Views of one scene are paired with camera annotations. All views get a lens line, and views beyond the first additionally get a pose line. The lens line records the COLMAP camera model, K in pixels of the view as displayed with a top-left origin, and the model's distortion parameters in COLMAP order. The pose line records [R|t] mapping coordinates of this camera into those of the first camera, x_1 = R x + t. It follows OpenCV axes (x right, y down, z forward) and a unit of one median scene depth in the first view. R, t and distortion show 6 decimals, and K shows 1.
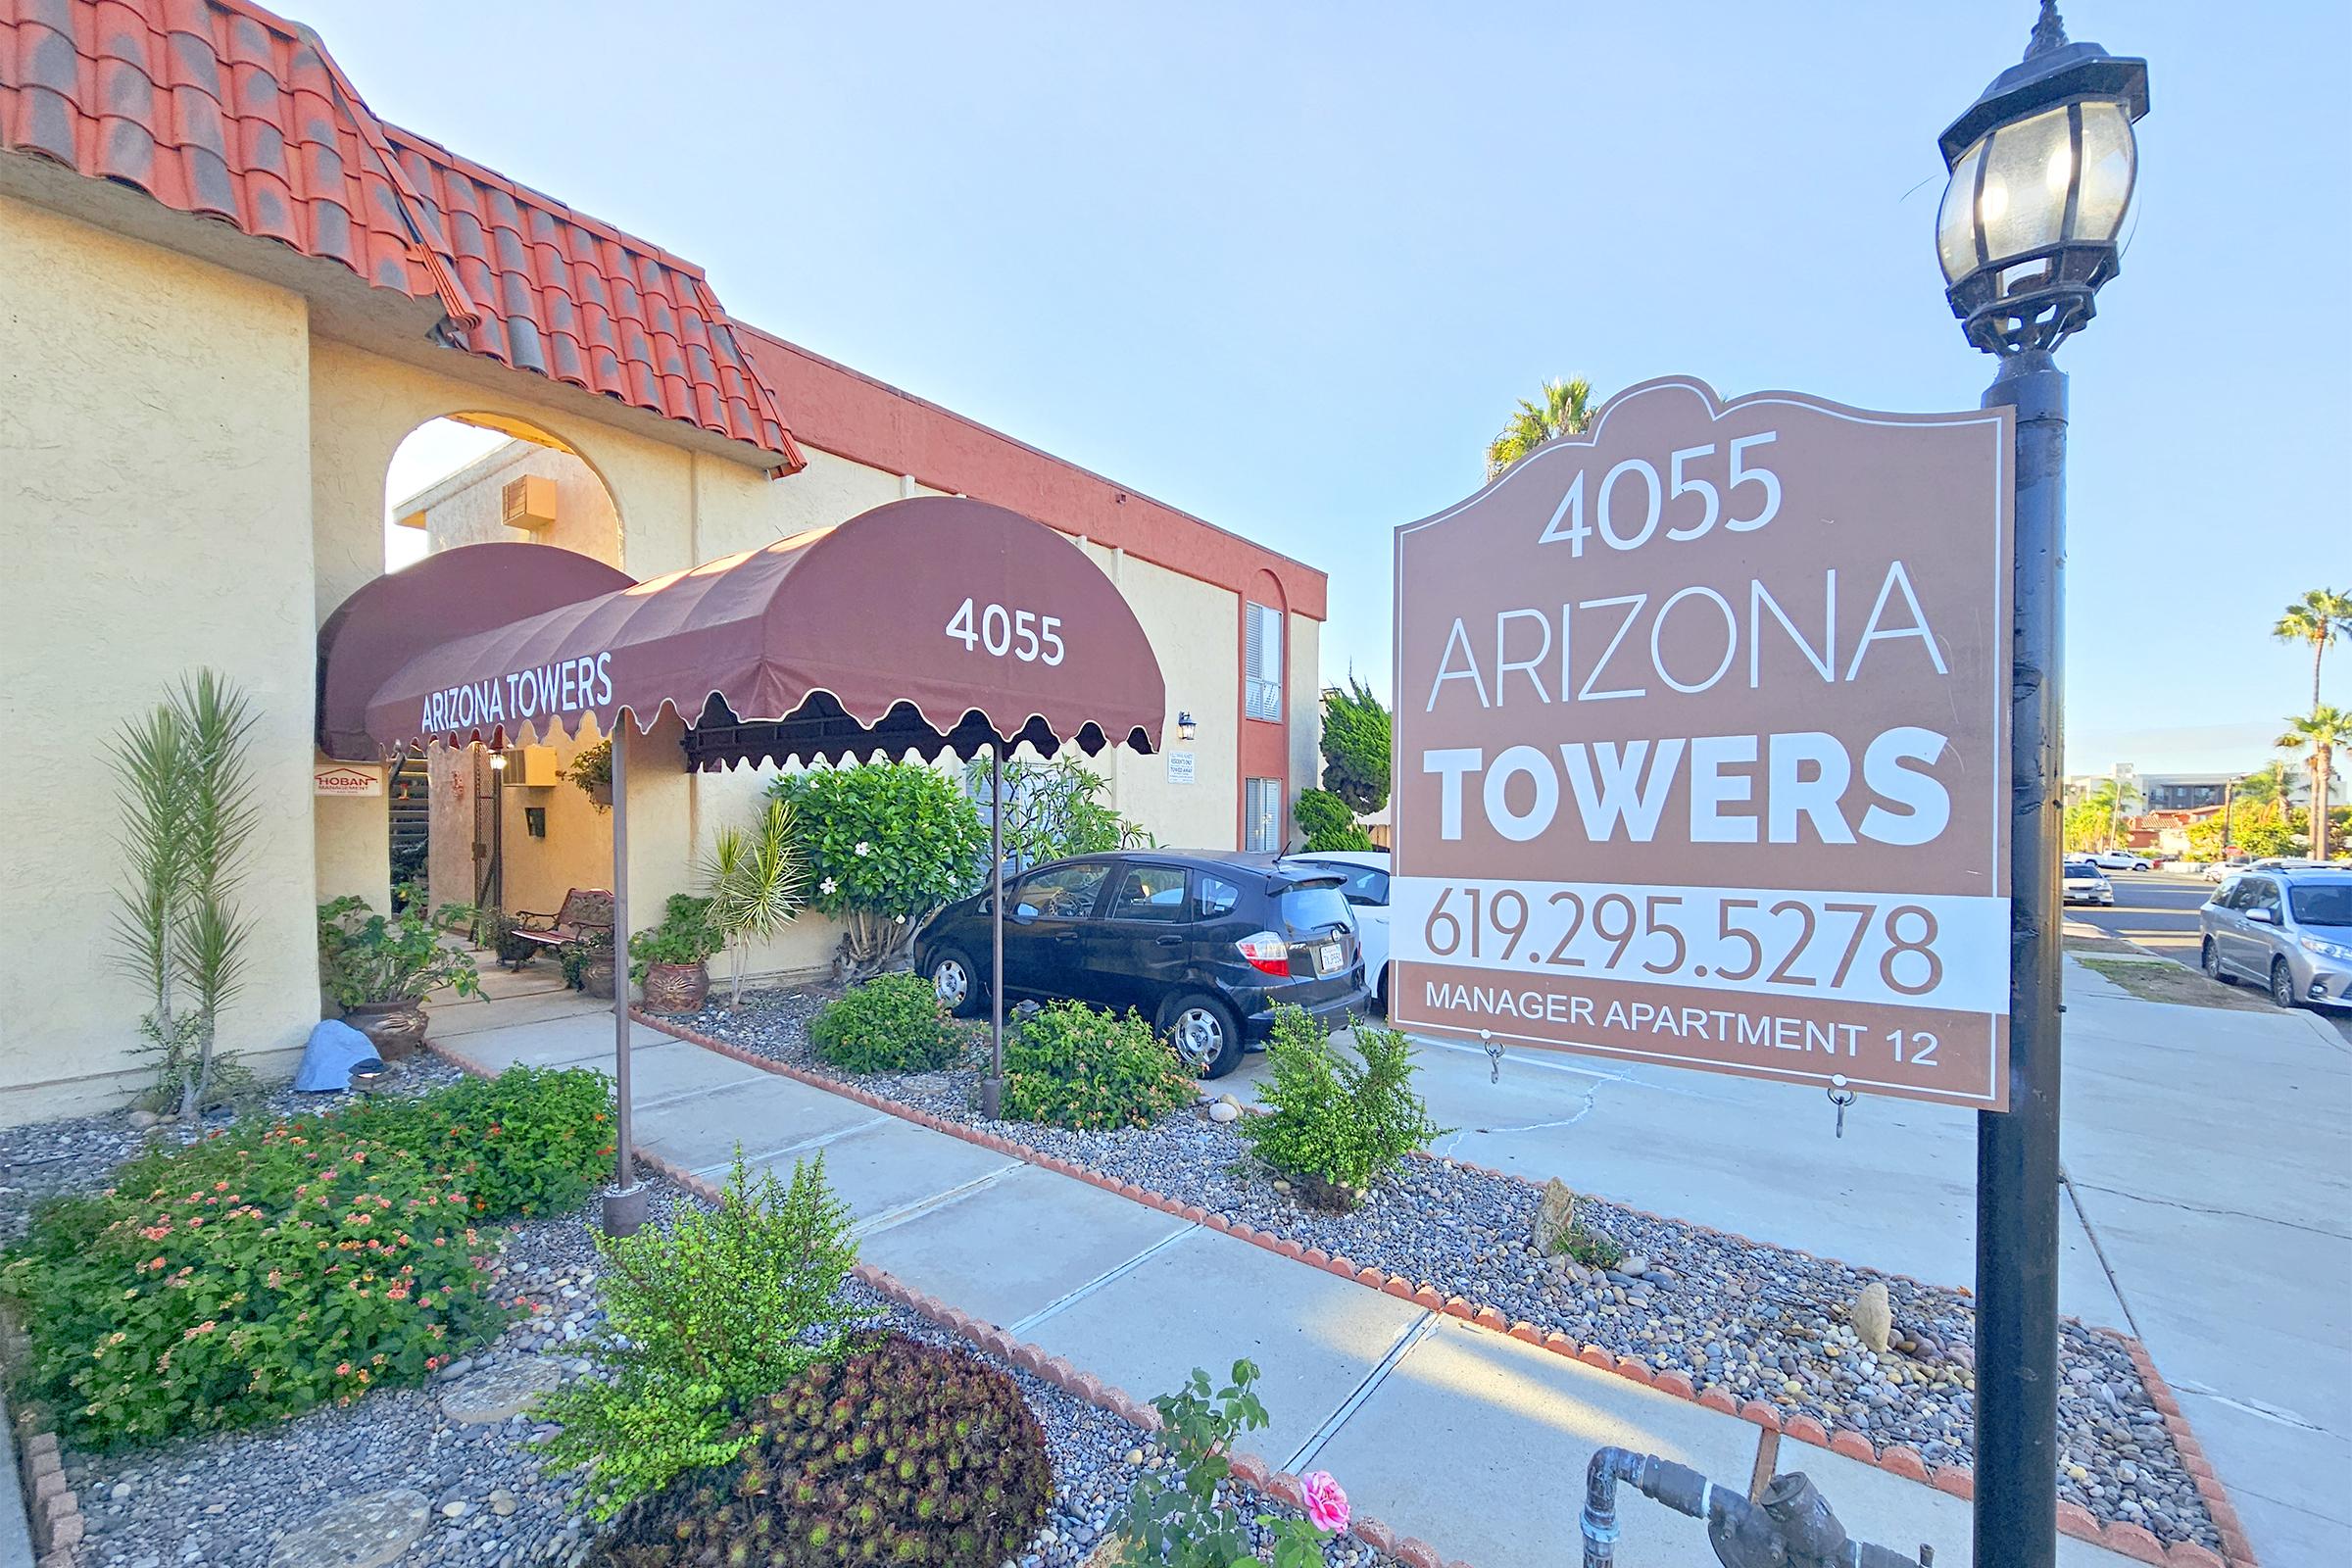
lens RADIAL K [[962.4, 0, 1182.6], [0, 962.4, 838.5], [0, 0, 1]] dist [-0.001923, -0.001604]
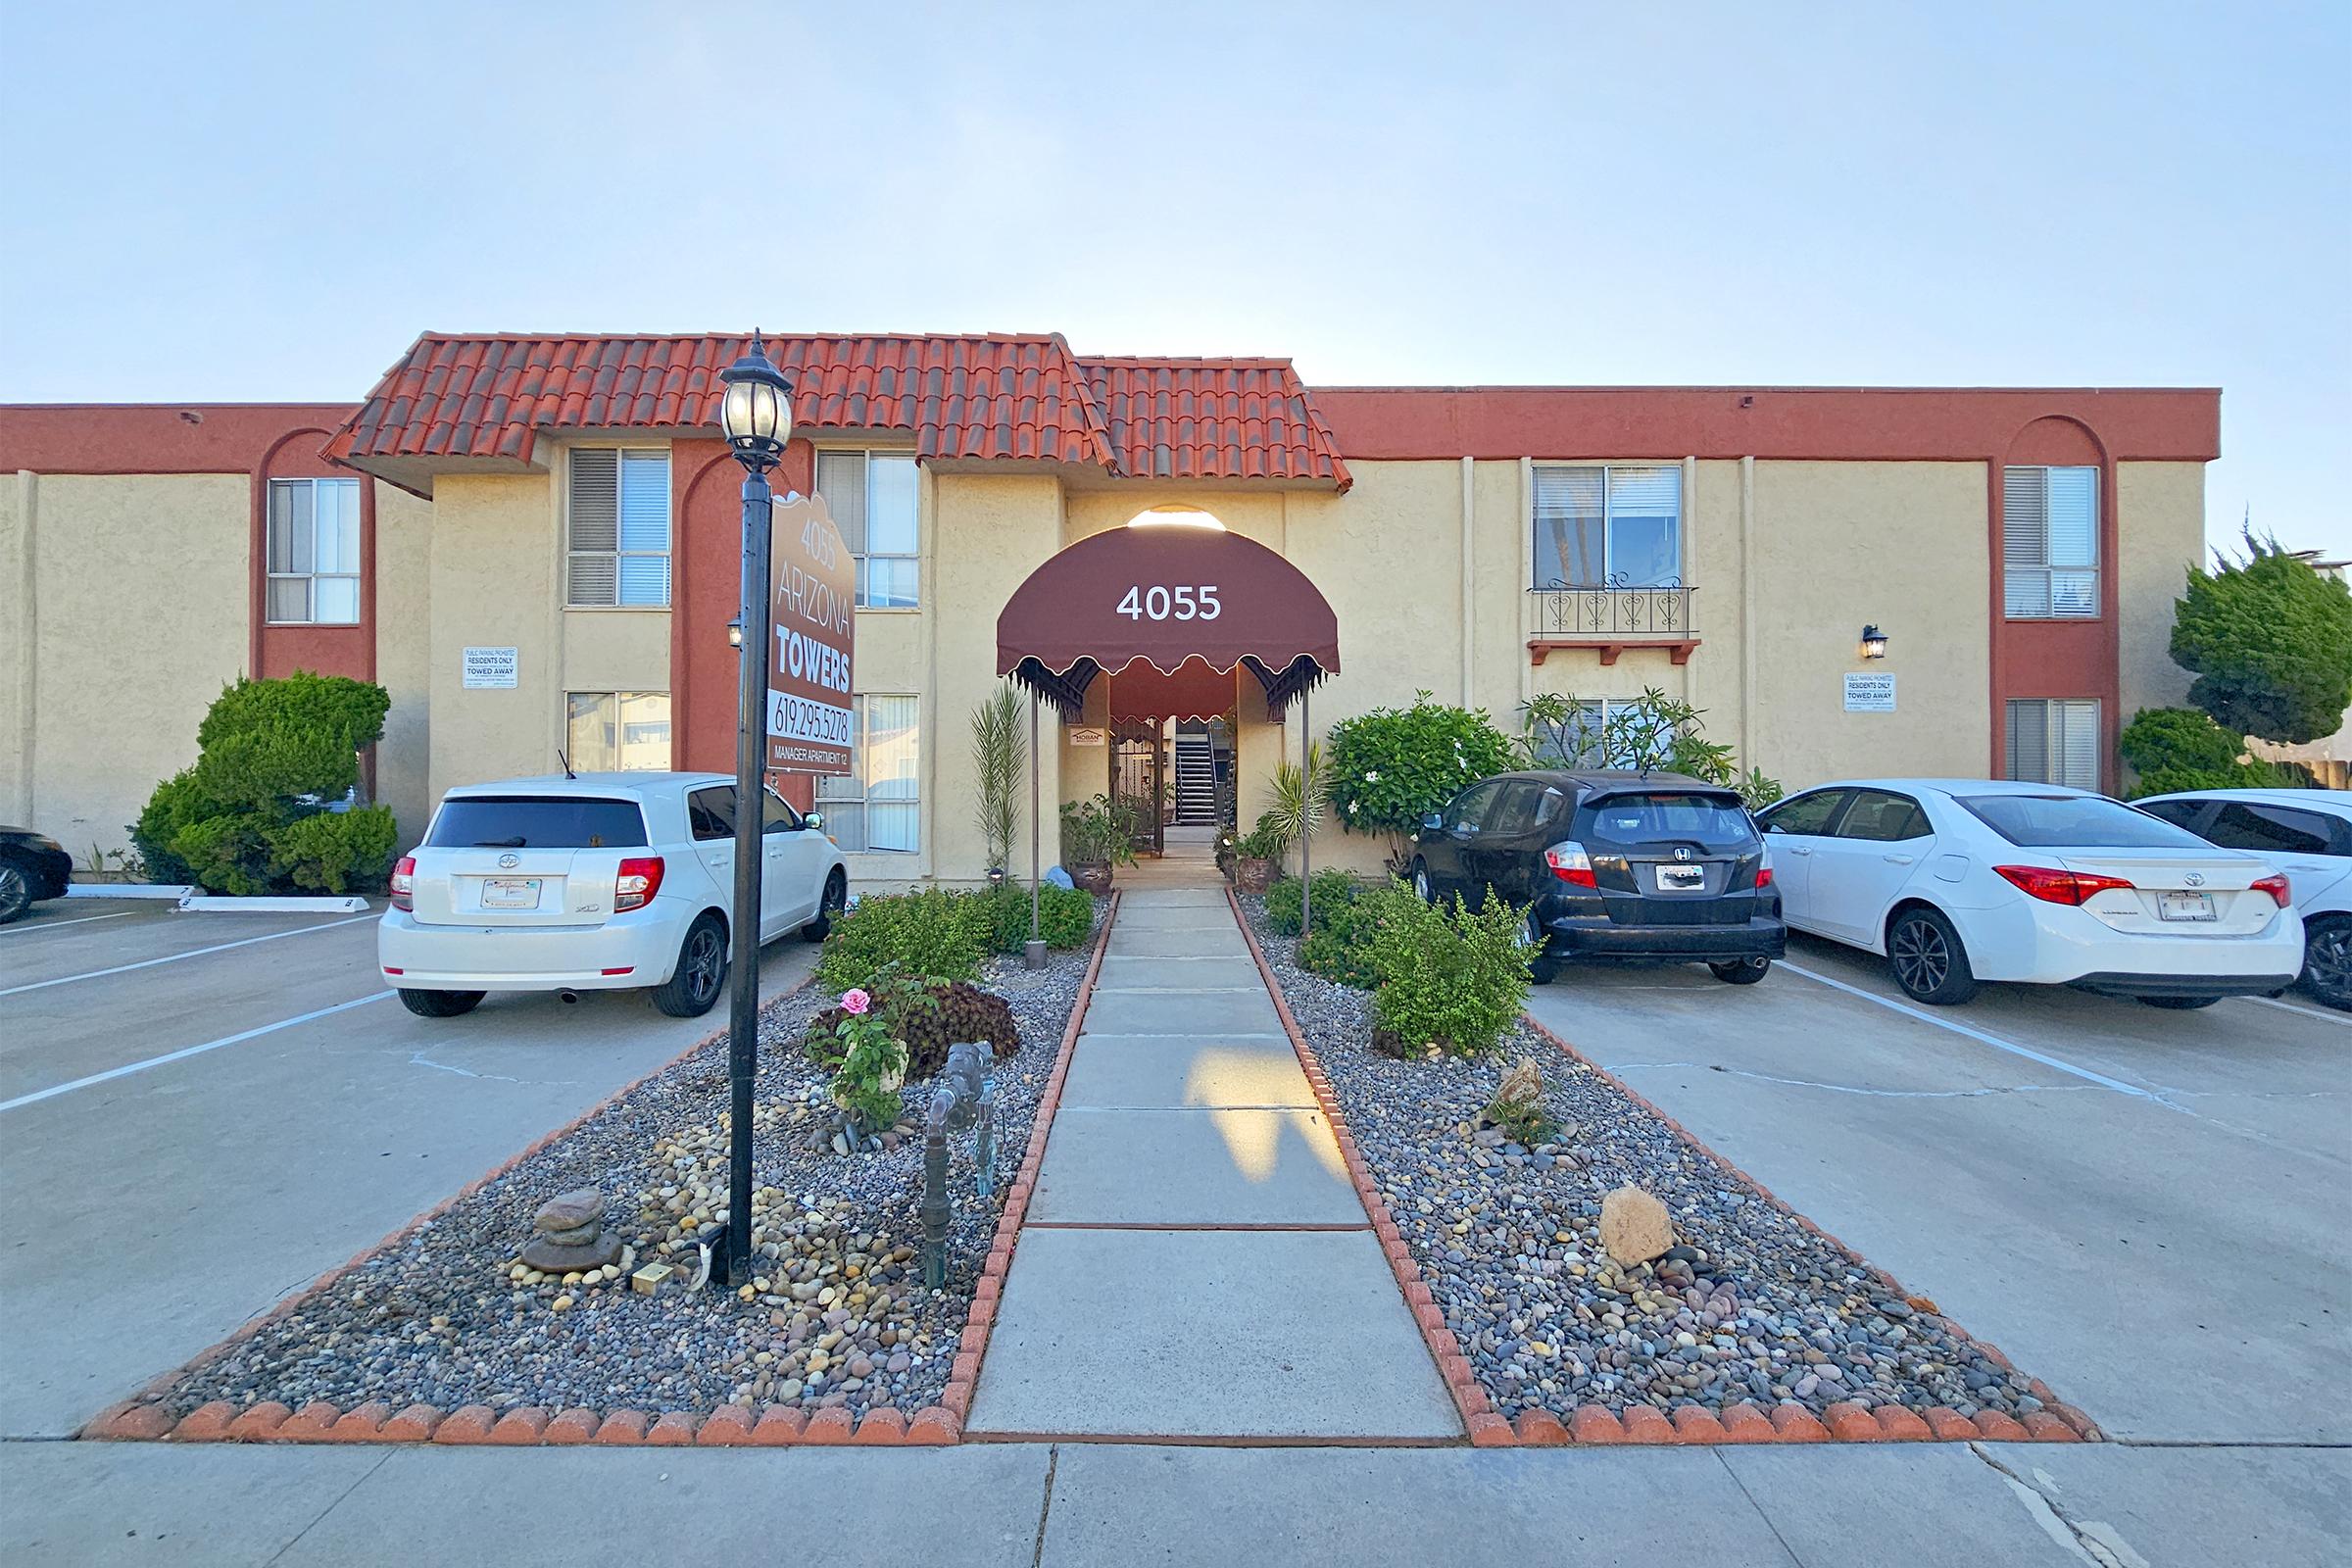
lens RADIAL K [[962.4, 0, 1185.4], [0, 962.4, 783.9], [0, 0, 1]] dist [-0.001923, -0.001604]
pose [[0.606999, -0.011375, -0.794621, 0.624867], [-0.010904, 0.999684, -0.022640, 0.061974], [0.794628, 0.022407, 0.606683, 0.071272]]
